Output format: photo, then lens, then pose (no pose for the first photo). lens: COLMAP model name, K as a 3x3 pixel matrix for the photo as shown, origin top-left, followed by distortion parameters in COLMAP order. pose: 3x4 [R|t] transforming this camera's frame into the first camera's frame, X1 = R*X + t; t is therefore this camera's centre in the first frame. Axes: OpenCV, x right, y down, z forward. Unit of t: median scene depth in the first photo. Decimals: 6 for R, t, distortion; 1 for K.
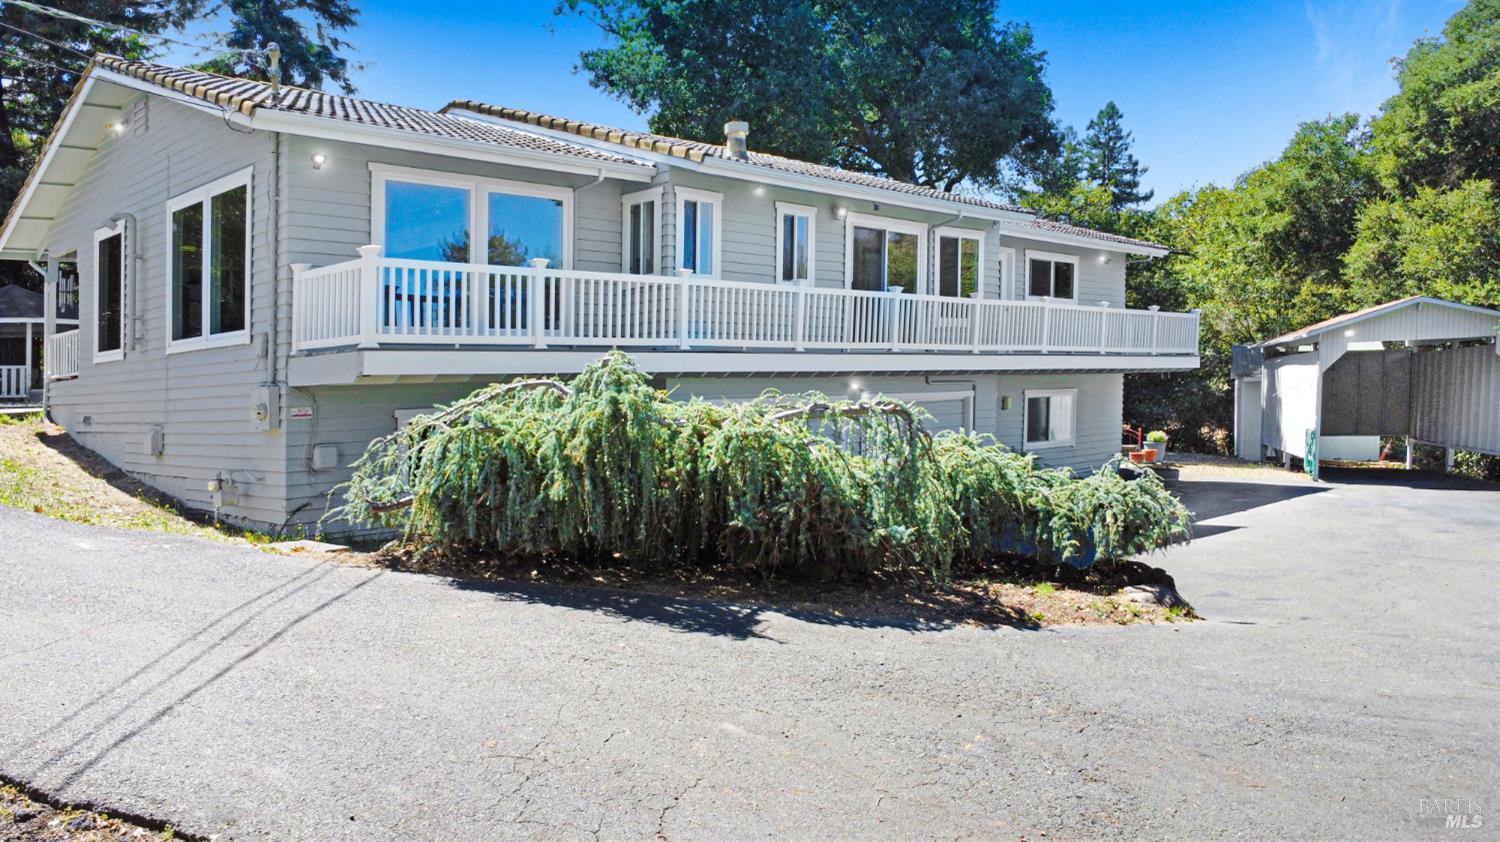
lens RADIAL K [[1127.3, 0, 755.7], [0, 1127.3, 418.6], [0, 0, 1]] dist [-0.047687, 0.004096]
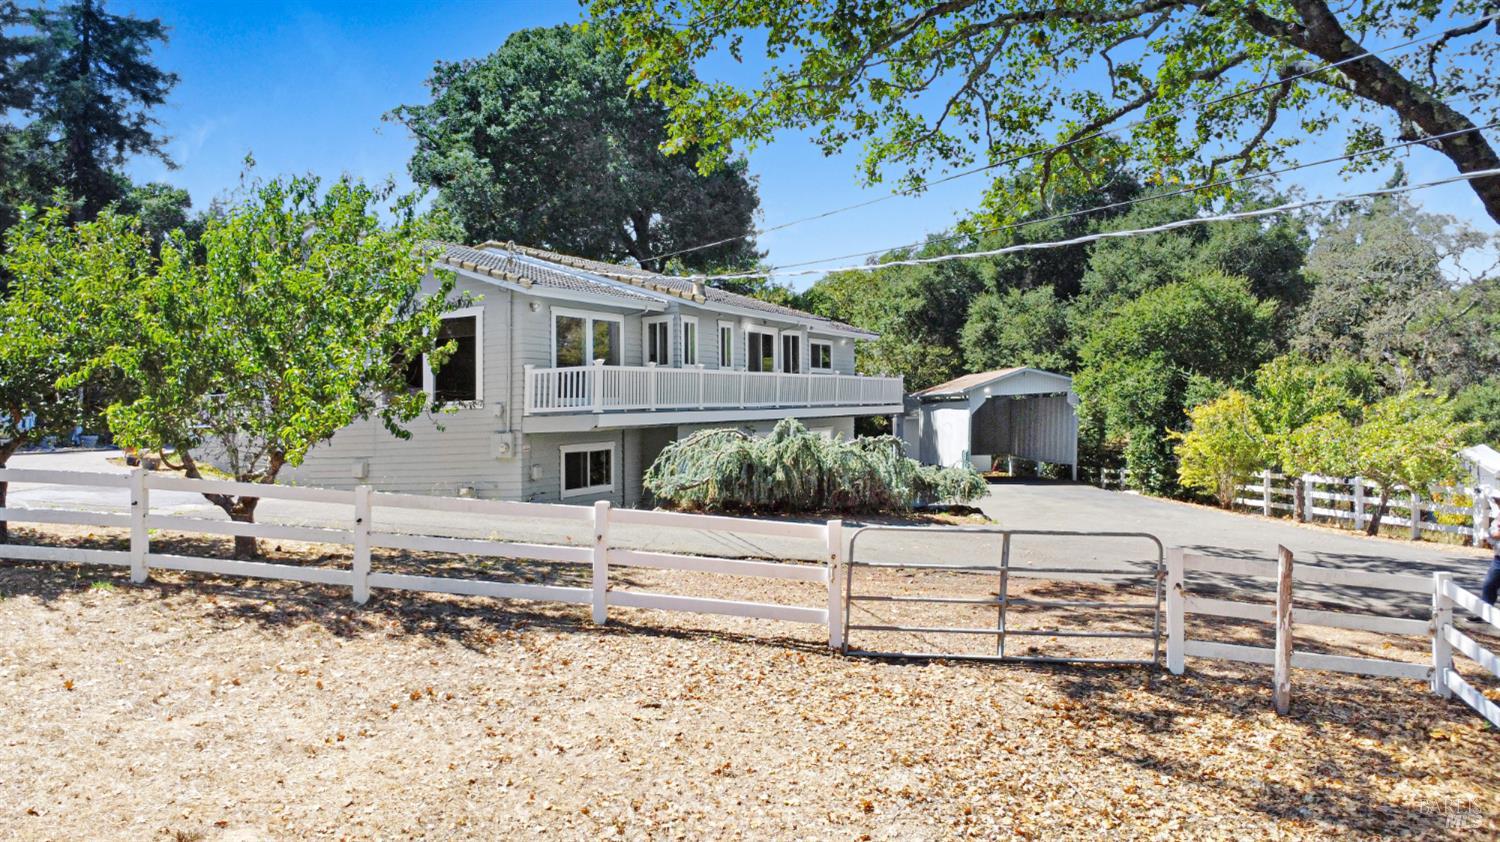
lens RADIAL K [[1127.3, 0, 747.4], [0, 1127.3, 416.9], [0, 0, 1]] dist [-0.047687, 0.004096]
pose [[0.939115, -0.007777, 0.343516, -0.265610], [0.018635, 0.999425, -0.028321, 0.001224], [-0.343098, 0.032998, 0.938720, -0.307751]]
